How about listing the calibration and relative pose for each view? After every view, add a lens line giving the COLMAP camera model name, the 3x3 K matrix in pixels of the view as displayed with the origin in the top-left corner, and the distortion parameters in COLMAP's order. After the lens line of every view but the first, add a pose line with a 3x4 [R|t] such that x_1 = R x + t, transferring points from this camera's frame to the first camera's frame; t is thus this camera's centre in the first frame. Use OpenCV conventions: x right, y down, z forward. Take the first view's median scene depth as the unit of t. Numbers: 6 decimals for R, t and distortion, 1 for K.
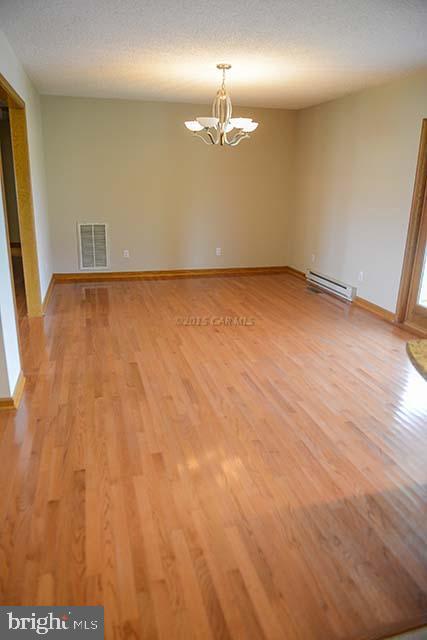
lens RADIAL K [[439.6, 0, 215.4], [0, 439.6, 319.9], [0, 0, 1]] dist [-0.047396, -0.001880]
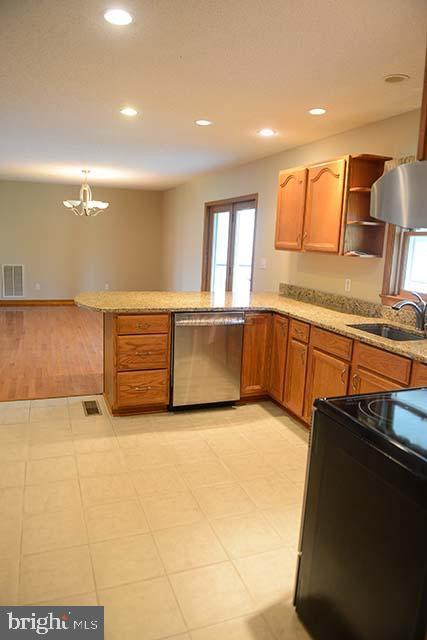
lens RADIAL K [[439.6, 0, 211.8], [0, 439.6, 317.9], [0, 0, 1]] dist [-0.047396, -0.001880]
pose [[0.995435, 0.005905, 0.095262, 0.226892], [0.006802, 0.991157, -0.132518, 0.140079], [-0.095202, 0.132561, 0.986592, -0.427312]]
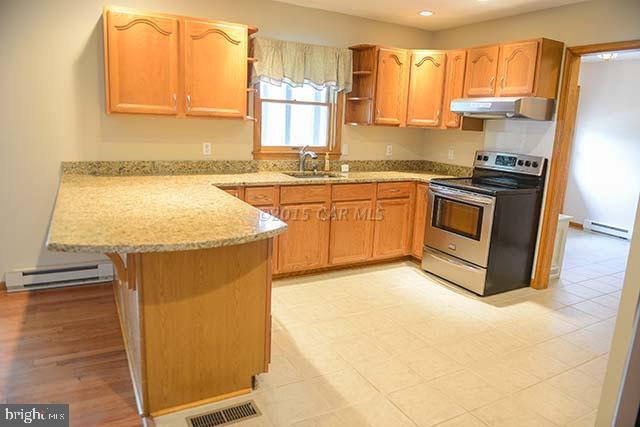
lens RADIAL K [[439.6, 0, 322.5], [0, 439.6, 212.1], [0, 0, 1]] dist [-0.047396, -0.001880]
pose [[-0.229443, -0.224517, 0.947073, -0.168764], [0.254139, 0.925459, 0.280962, -0.034145], [-0.939558, 0.305153, -0.155282, 0.120604]]
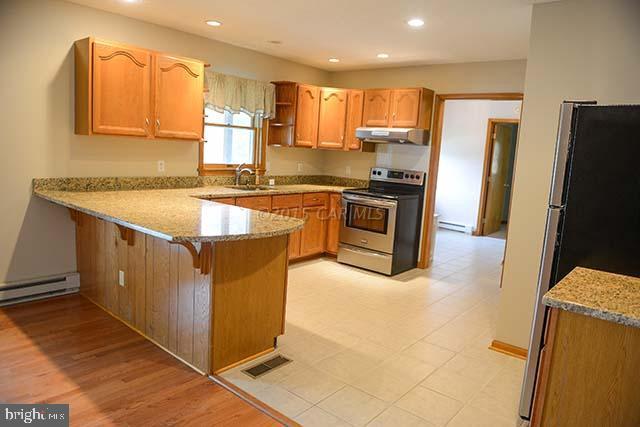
lens RADIAL K [[439.6, 0, 319.9], [0, 439.6, 213.6], [0, 0, 1]] dist [-0.047396, -0.001880]
pose [[-0.558565, -0.176880, 0.810381, -0.235425], [0.185121, 0.925771, 0.329663, -0.095979], [-0.808539, 0.334157, -0.484360, 0.306189]]
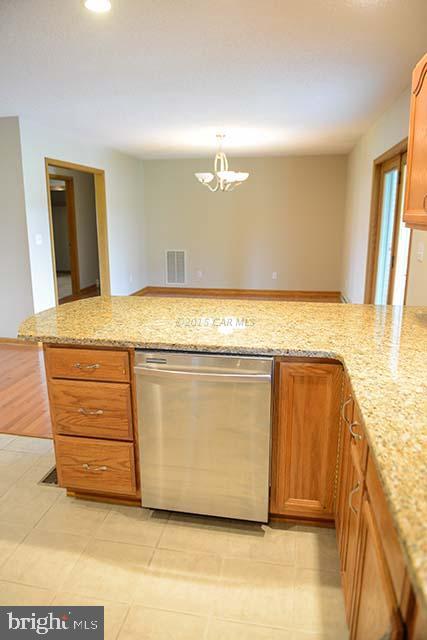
lens RADIAL K [[439.6, 0, 210.8], [0, 439.6, 315.8], [0, 0, 1]] dist [-0.047396, -0.001880]
pose [[0.897849, 0.073189, -0.434177, 0.410667], [-0.111688, 0.991693, -0.063795, 0.050396], [0.425901, 0.105771, 0.898566, -0.133013]]
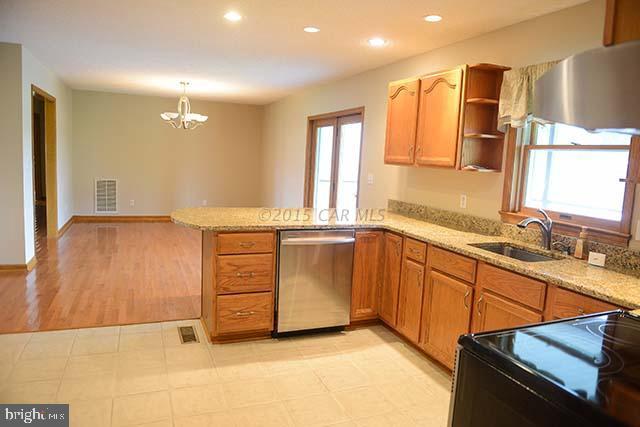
lens RADIAL K [[439.6, 0, 325.1], [0, 439.6, 214.4], [0, 0, 1]] dist [-0.047396, -0.001880]
pose [[0.991274, 0.012863, 0.131185, 0.217329], [0.010694, 0.984098, -0.177302, 0.132640], [-0.131380, 0.177158, 0.975374, -0.385831]]
